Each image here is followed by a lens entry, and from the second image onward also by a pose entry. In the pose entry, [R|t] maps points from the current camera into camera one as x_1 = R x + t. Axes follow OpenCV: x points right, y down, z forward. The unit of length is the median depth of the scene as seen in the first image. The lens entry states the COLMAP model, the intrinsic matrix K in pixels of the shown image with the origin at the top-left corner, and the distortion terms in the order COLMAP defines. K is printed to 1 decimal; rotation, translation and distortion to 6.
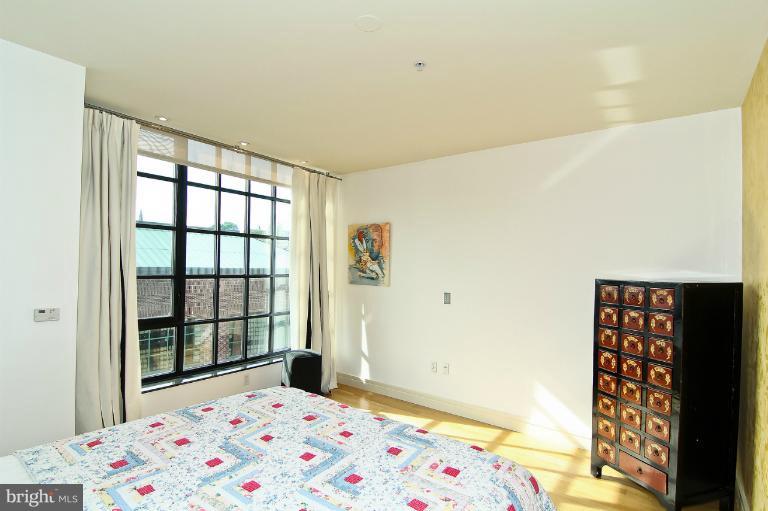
lens RADIAL K [[383.5, 0, 379.4], [0, 383.5, 265.9], [0, 0, 1]] dist [0.001945, -0.017437]
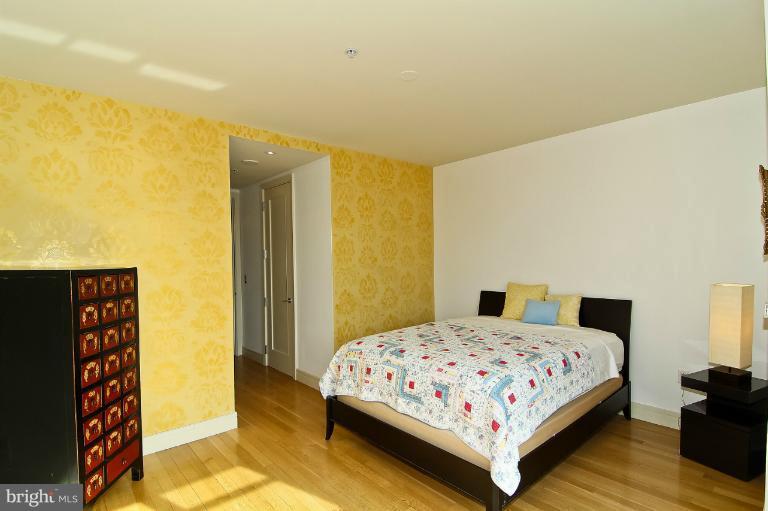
lens RADIAL K [[383.5, 0, 379.4], [0, 383.5, 265.9], [0, 0, 1]] dist [0.001945, -0.017437]
pose [[-0.981208, -0.010360, 0.192675, -0.187316], [-0.005956, 0.999708, 0.023422, 0.009405], [-0.192862, 0.021834, -0.980983, 2.305961]]
